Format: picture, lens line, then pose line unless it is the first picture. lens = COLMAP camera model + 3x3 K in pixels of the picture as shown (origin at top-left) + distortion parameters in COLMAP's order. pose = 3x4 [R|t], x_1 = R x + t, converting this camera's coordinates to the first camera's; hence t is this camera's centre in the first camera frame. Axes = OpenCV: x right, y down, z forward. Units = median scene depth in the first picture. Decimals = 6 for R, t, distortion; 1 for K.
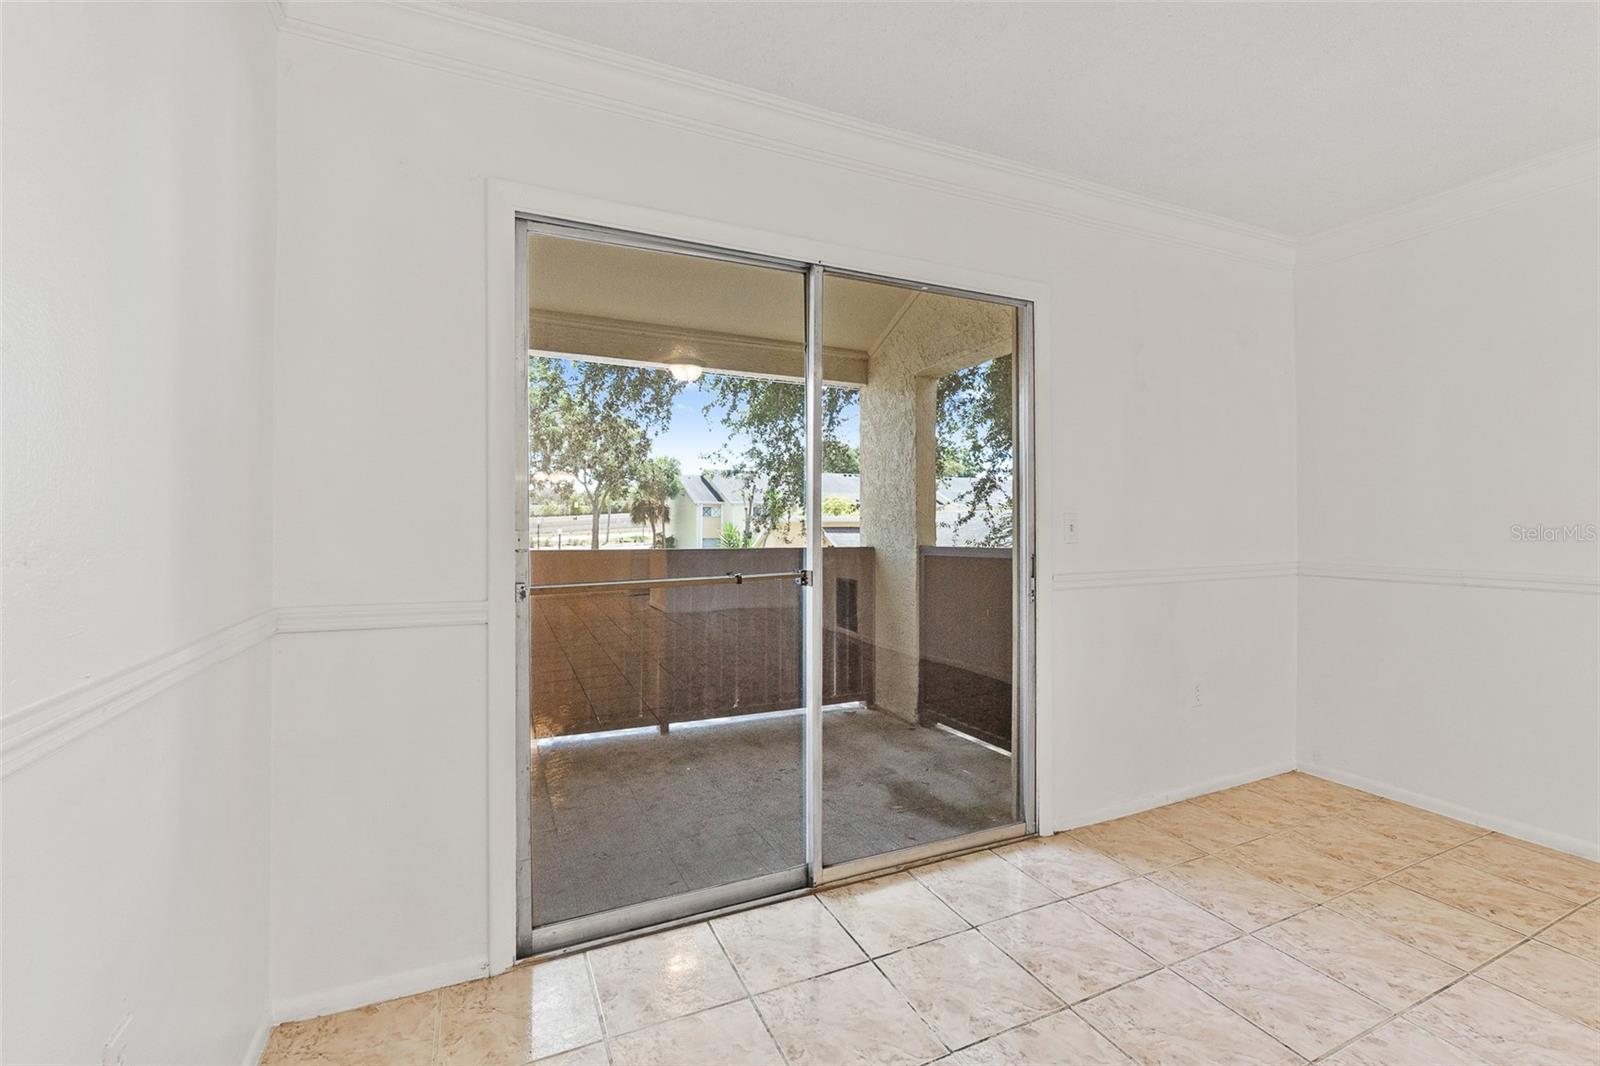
lens RADIAL K [[681.6, 0, 793.0], [0, 681.6, 521.4], [0, 0, 1]] dist [-0.001243, -0.000180]
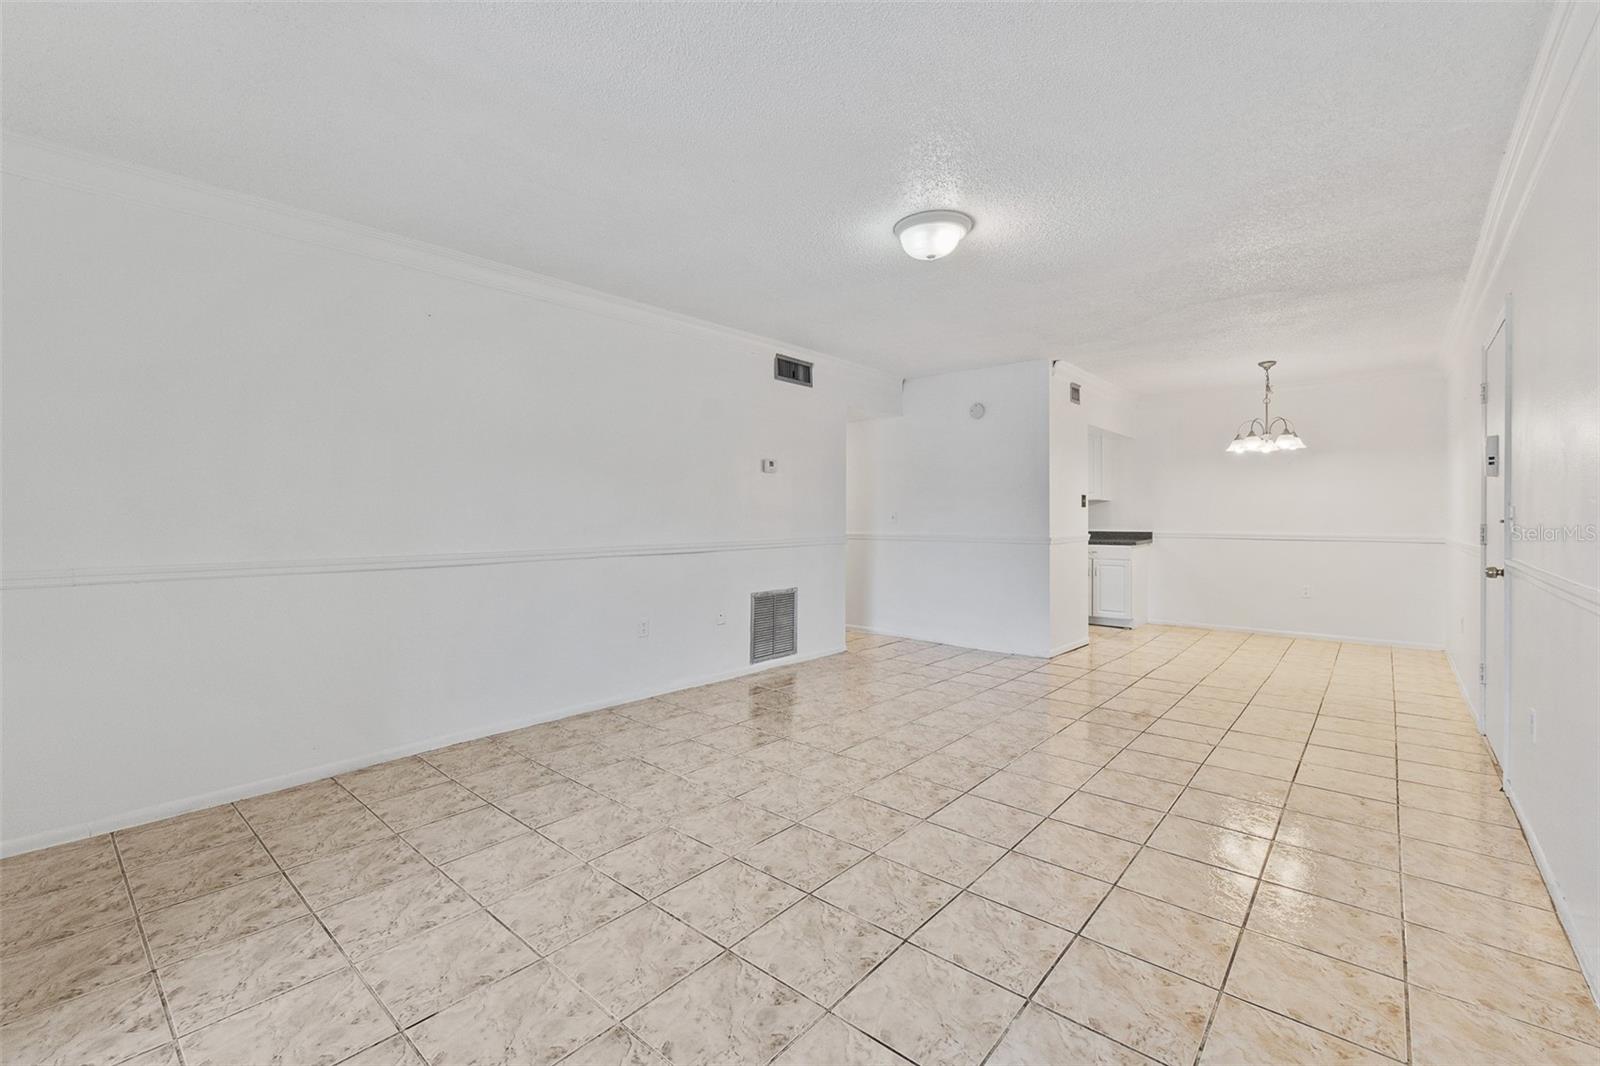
lens RADIAL K [[681.6, 0, 788.3], [0, 681.6, 540.4], [0, 0, 1]] dist [-0.001243, -0.000180]
pose [[-0.405291, -0.036648, 0.913453, -0.278563], [-0.006210, 0.999283, 0.037336, -0.007455], [-0.914167, 0.009459, -0.405228, 0.573836]]
